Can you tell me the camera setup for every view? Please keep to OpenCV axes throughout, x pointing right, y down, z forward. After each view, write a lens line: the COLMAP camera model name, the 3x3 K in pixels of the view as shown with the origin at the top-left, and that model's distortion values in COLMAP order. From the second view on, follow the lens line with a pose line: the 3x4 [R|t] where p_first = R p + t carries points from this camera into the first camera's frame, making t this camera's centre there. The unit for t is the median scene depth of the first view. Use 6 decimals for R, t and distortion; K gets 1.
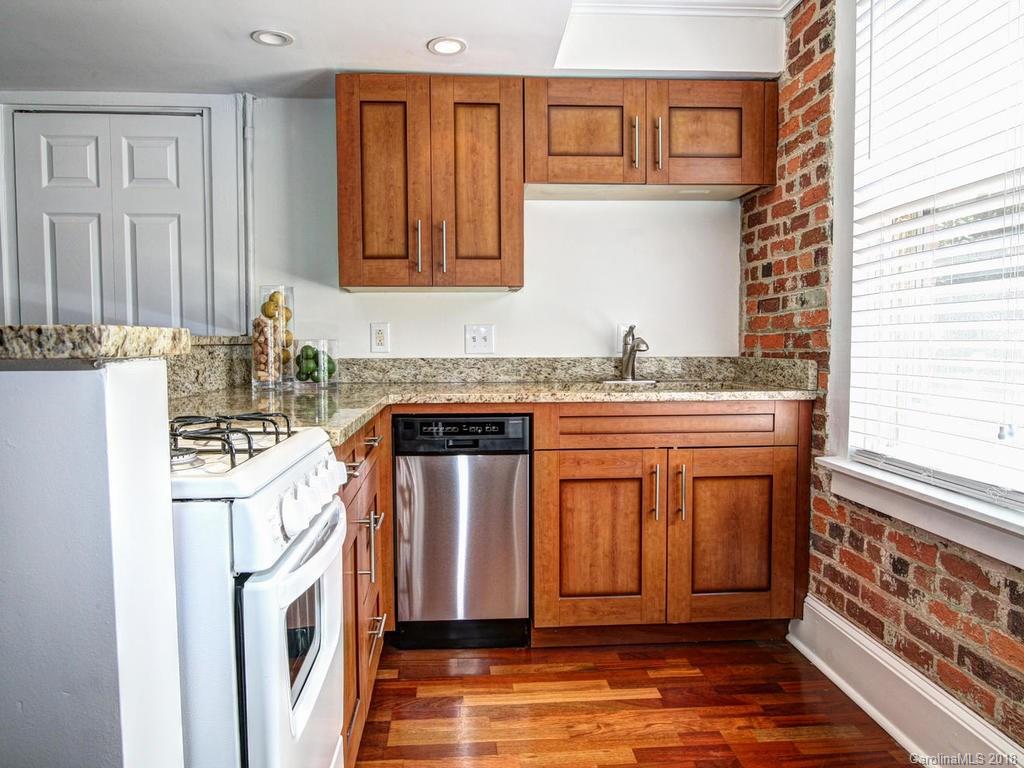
lens RADIAL K [[677.7, 0, 510.7], [0, 677.7, 369.5], [0, 0, 1]] dist [0.003530, 0.001763]
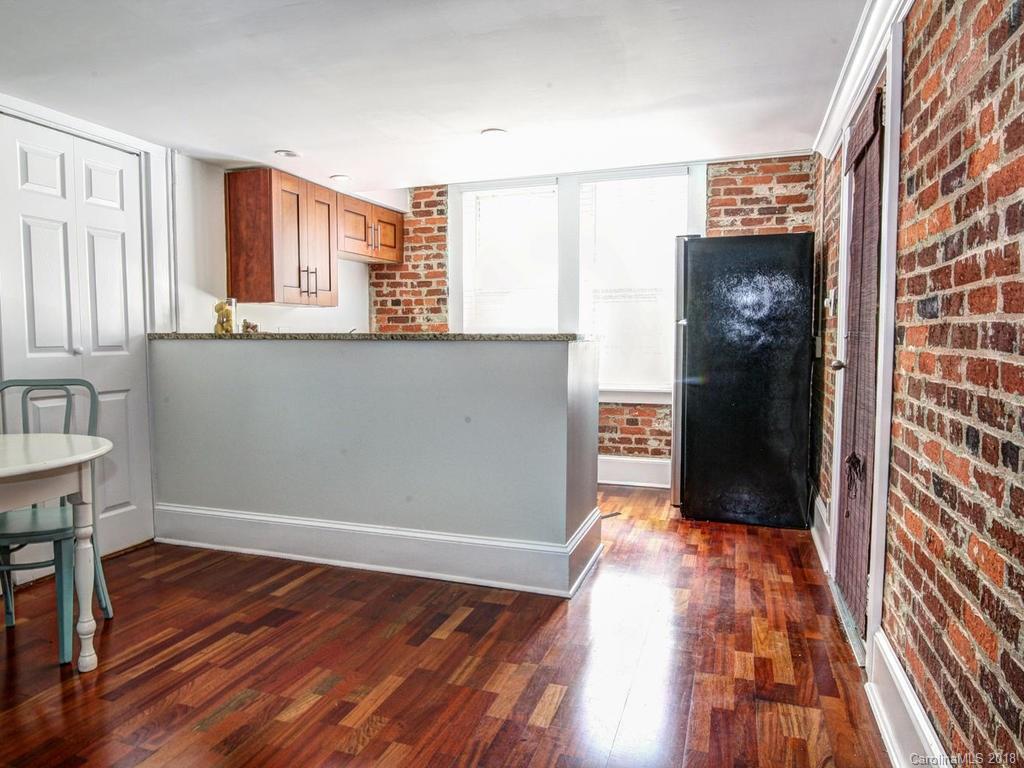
lens RADIAL K [[679.2, 0, 498.7], [0, 679.2, 382.1], [0, 0, 1]] dist [-0.020923, -0.000924]
pose [[0.392520, -0.056754, 0.917991, -1.489359], [0.038255, 0.998238, 0.045358, 0.013885], [-0.918947, 0.017314, 0.394000, -0.102094]]
